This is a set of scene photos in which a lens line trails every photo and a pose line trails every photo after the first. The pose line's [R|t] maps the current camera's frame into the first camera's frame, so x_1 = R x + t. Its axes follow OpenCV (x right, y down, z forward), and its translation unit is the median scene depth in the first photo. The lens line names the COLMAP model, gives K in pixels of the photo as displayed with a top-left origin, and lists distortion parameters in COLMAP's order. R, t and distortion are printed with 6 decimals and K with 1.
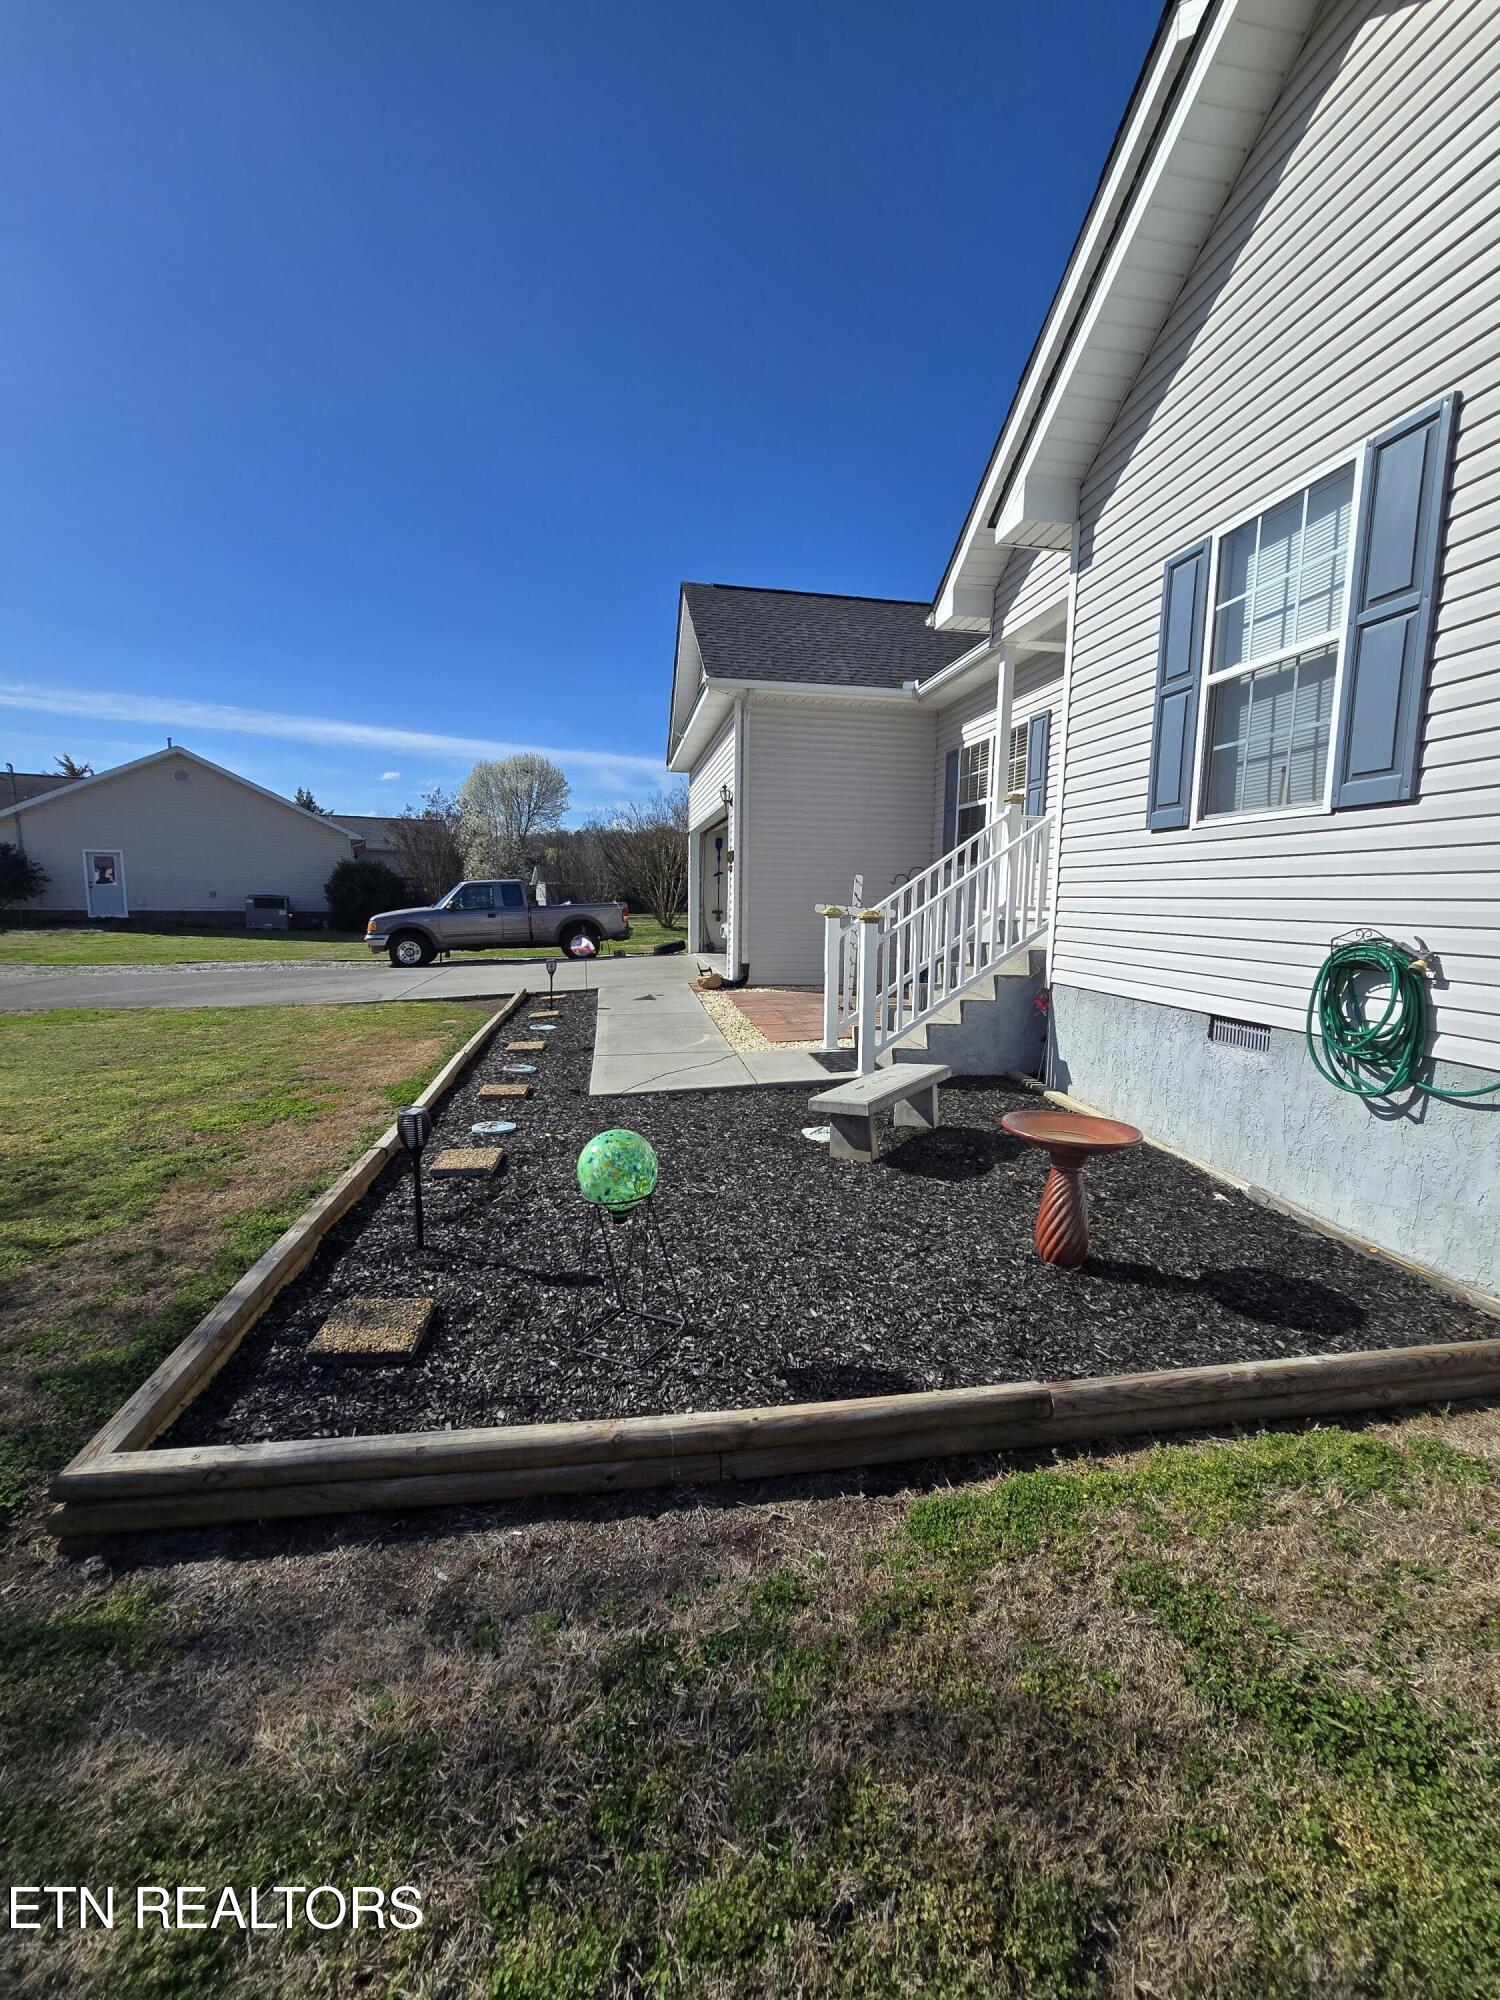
lens RADIAL K [[816.4, 0, 746.3], [0, 816.4, 999.6], [0, 0, 1]] dist [-0.005972, 0.001039]
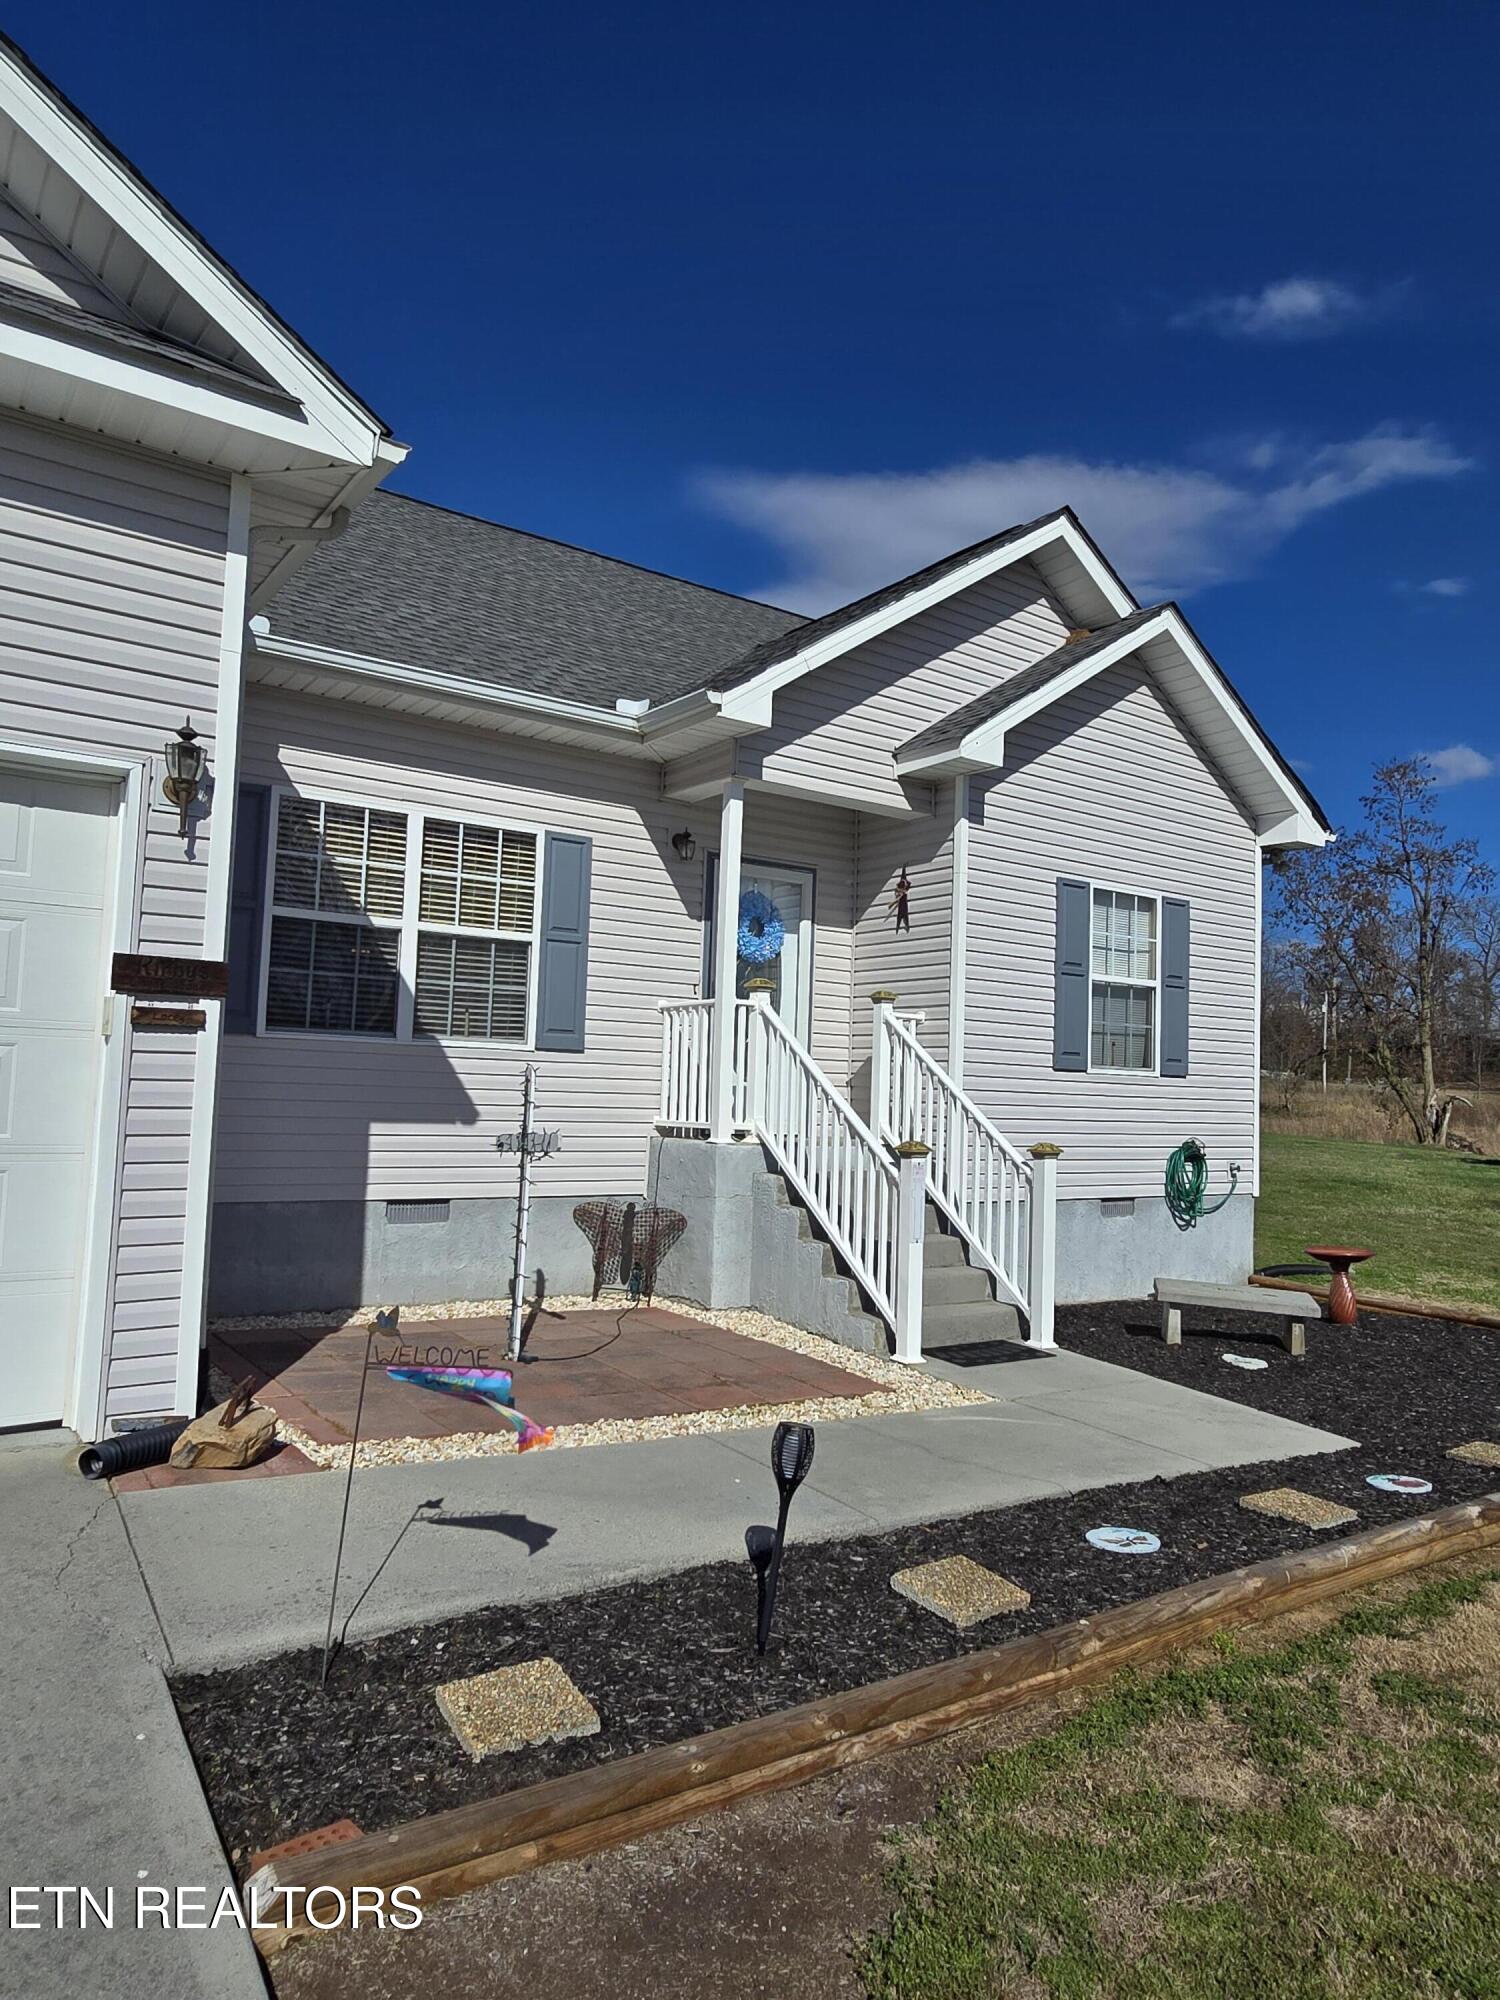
lens RADIAL K [[1275.4, 0, 766.1], [0, 1275.4, 998.4], [0, 0, 1]] dist [-0.005249, -0.000166]
pose [[-0.438122, 0.031169, 0.898375, -1.285527], [0.070676, 0.997499, -0.000141, -0.395265], [-0.896133, 0.063431, -0.439229, 2.587009]]
